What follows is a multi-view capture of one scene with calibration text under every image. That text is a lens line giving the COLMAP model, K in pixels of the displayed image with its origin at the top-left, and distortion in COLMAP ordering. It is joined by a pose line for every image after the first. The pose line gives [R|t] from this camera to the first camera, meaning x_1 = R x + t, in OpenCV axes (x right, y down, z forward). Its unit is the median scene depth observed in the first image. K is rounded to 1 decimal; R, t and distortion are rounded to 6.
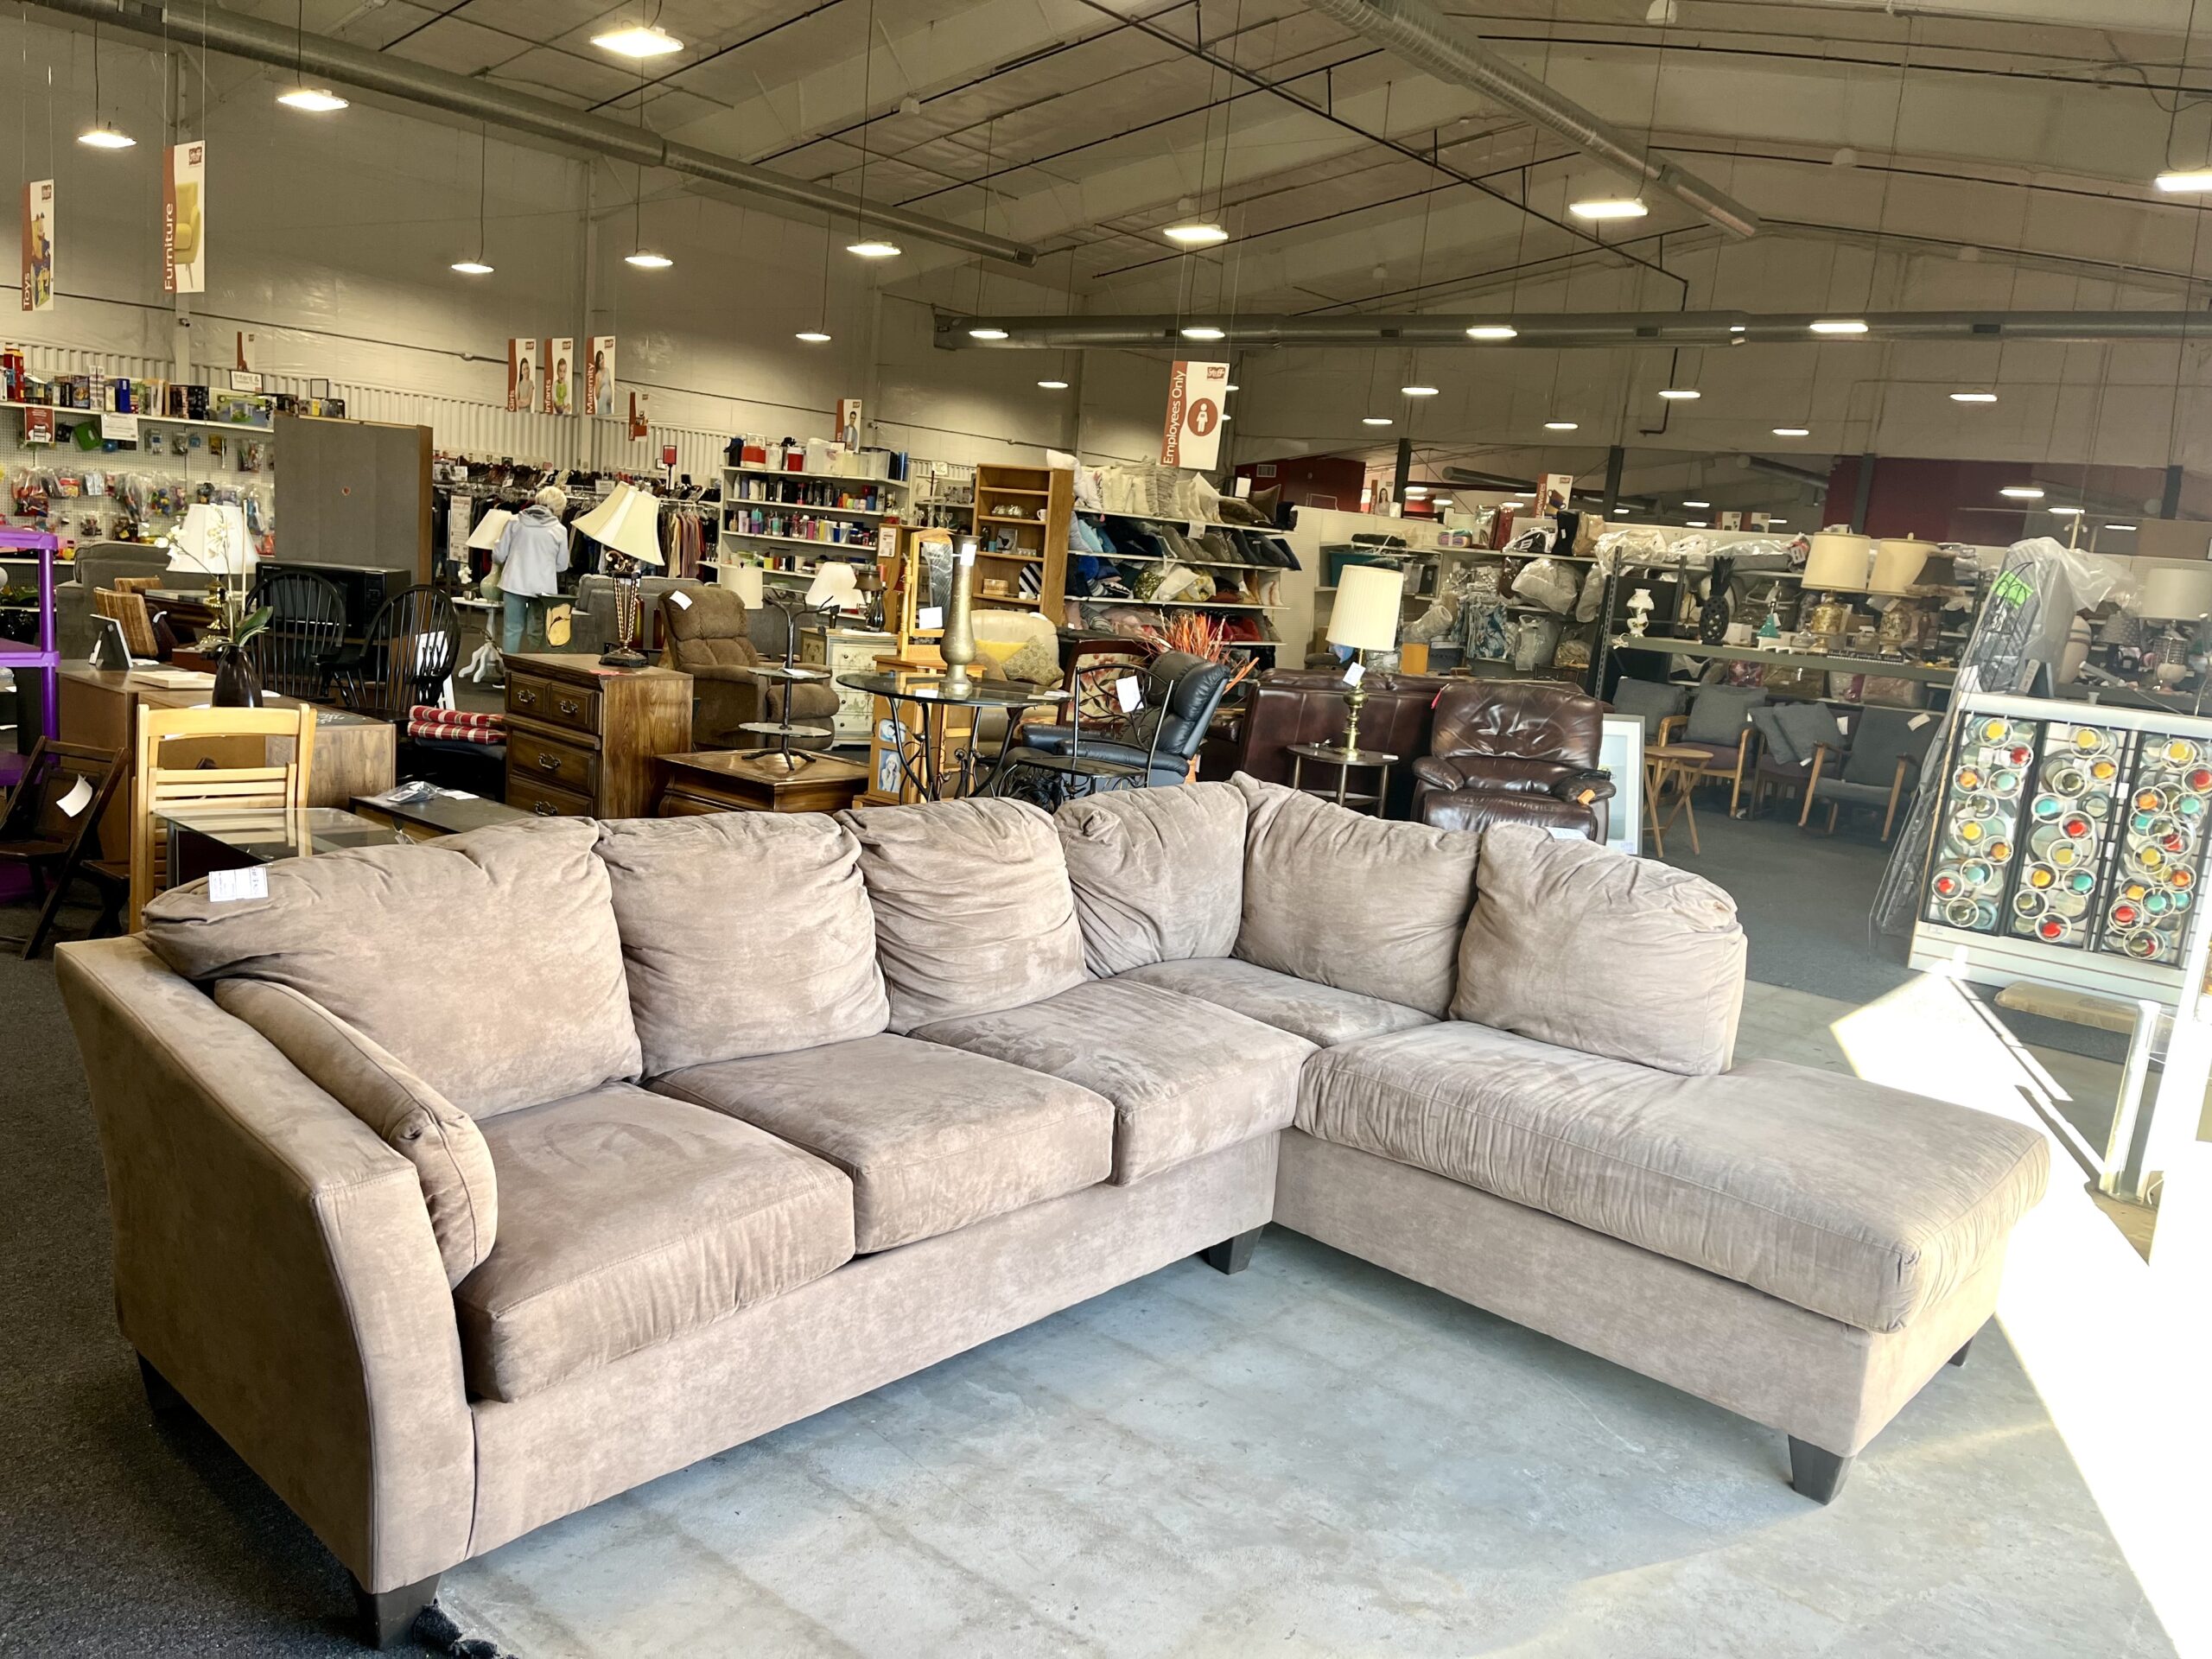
lens RADIAL K [[1526.1, 0, 1106.0], [0, 1526.1, 829.5], [0, 0, 1]] dist [0.042617, -0.038556]
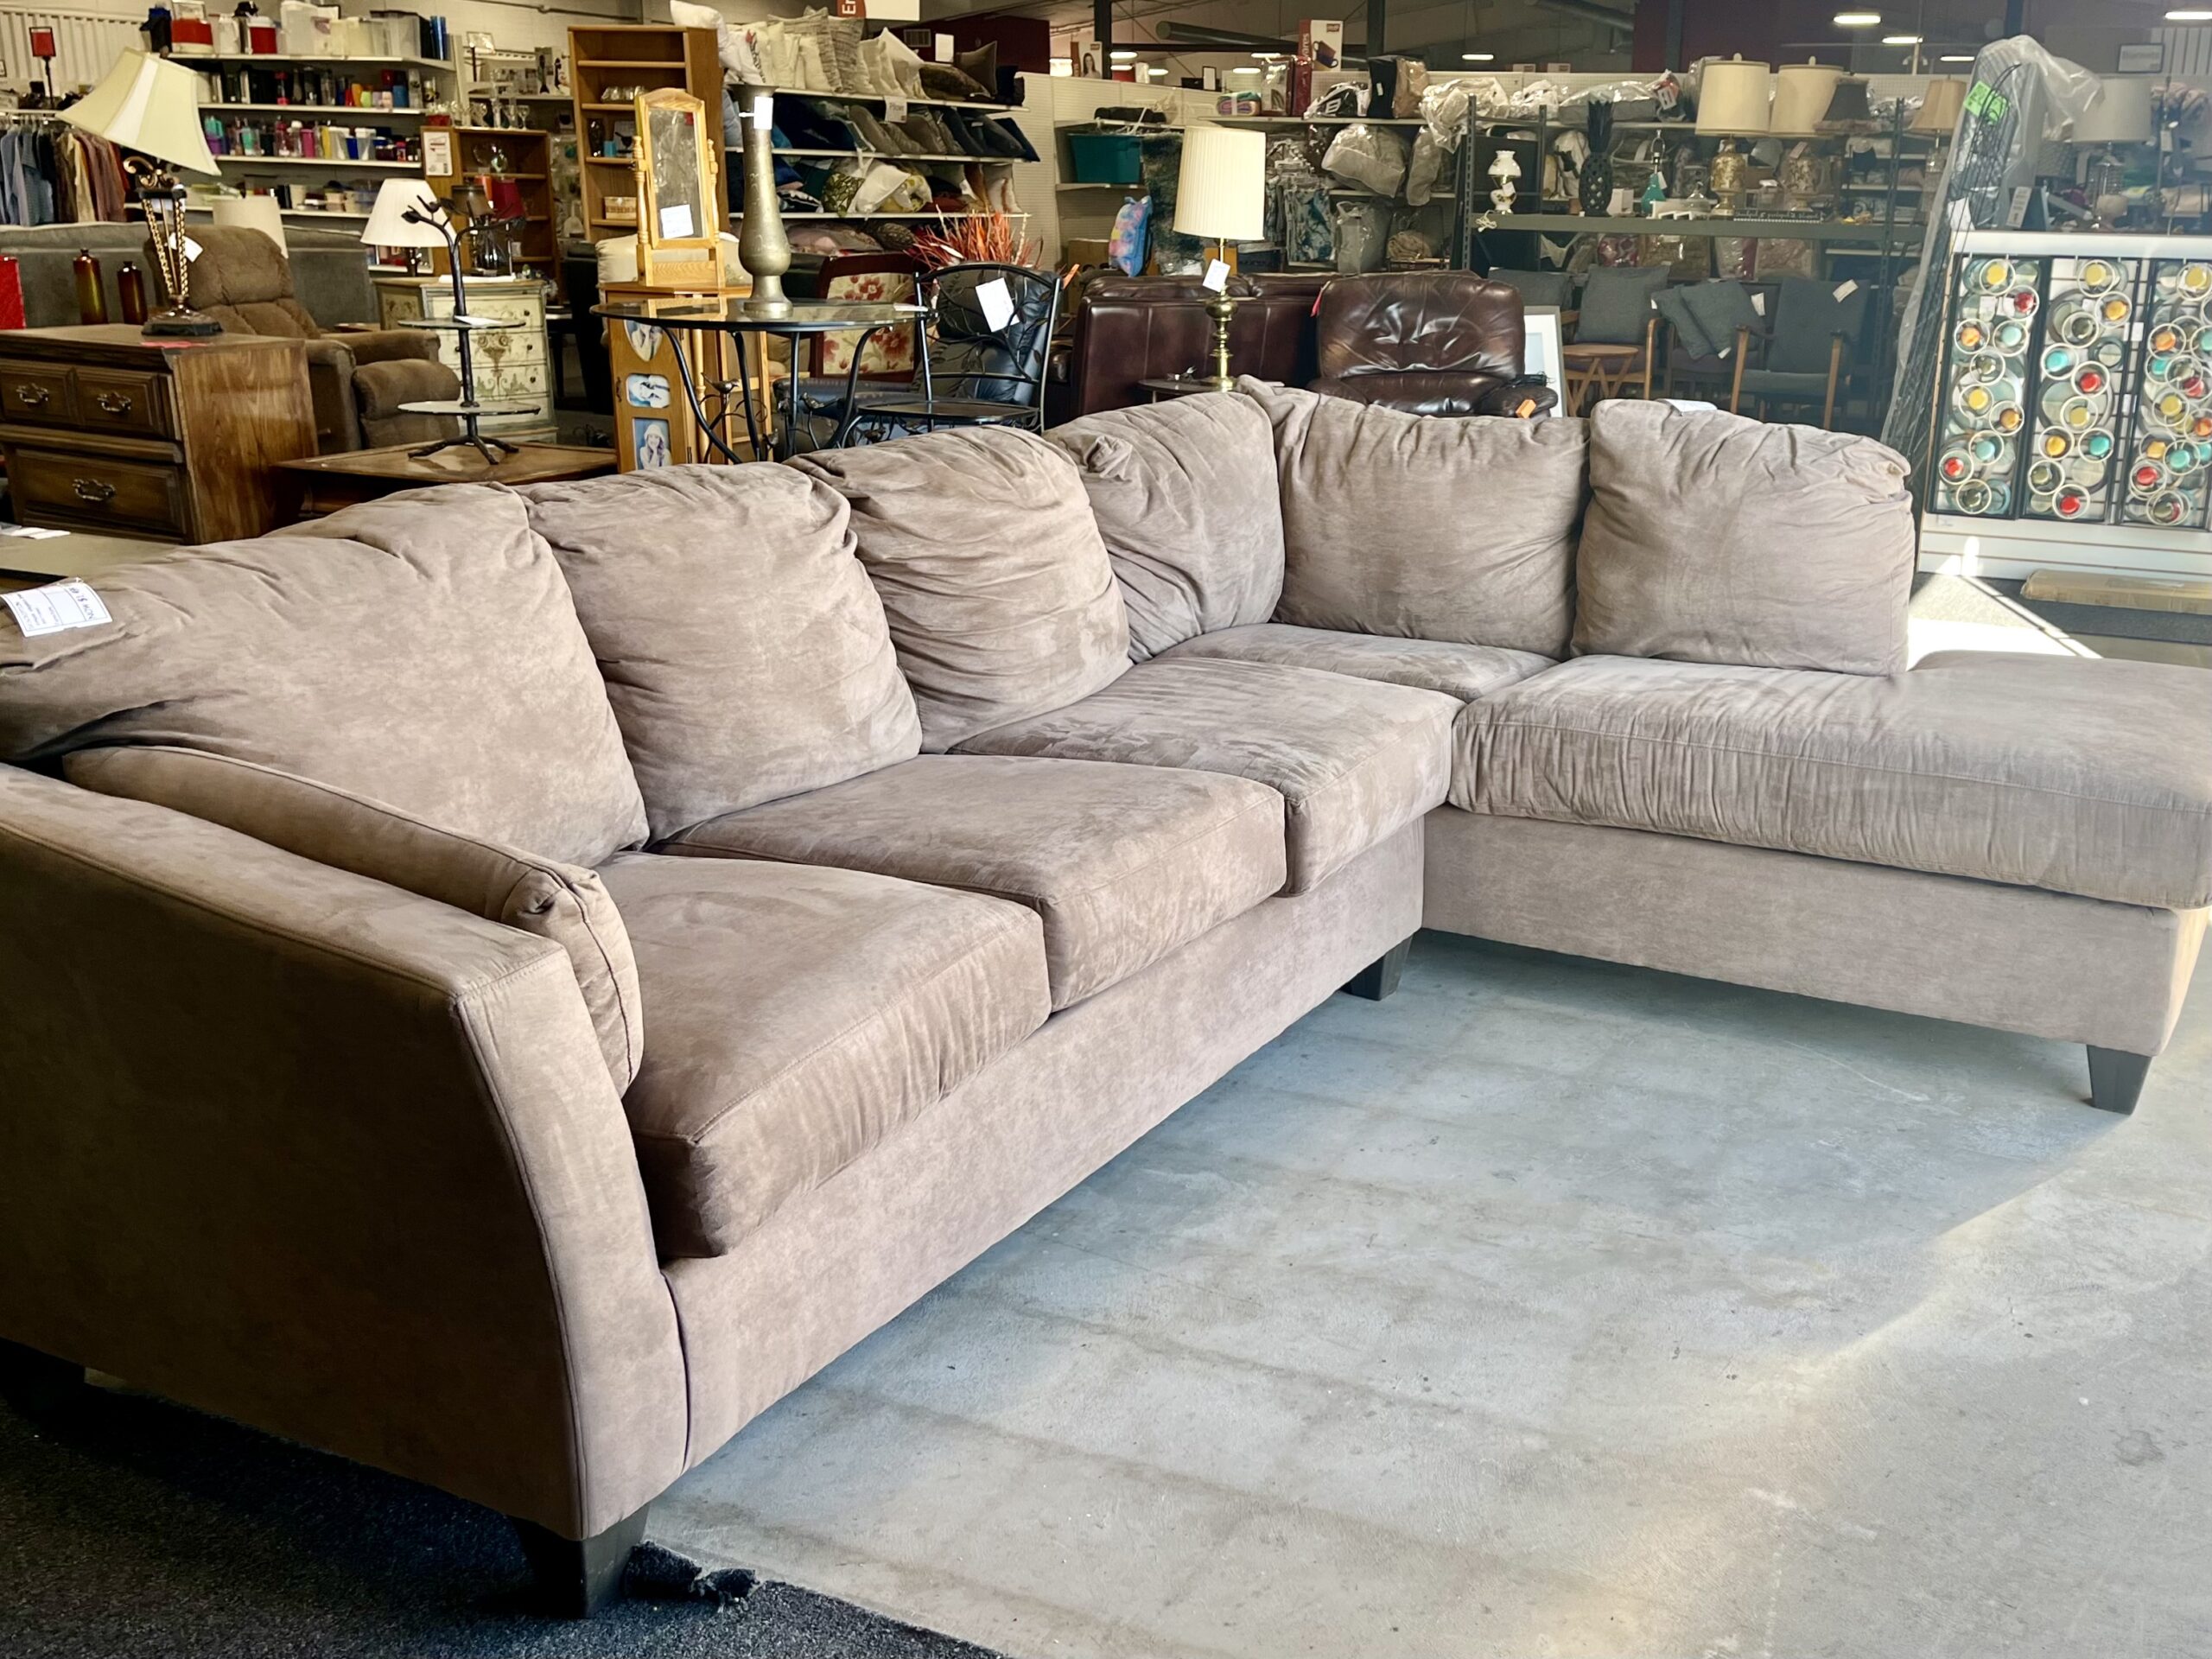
lens RADIAL K [[2001.4, 0, 1271.3], [0, 2001.4, 797.5], [0, 0, 1]] dist [0.062783, -0.083591]
pose [[0.959307, -0.140764, 0.244778, -0.206226], [0.108510, 0.984093, 0.140662, 0.034615], [-0.260684, -0.108377, 0.959322, 0.032213]]
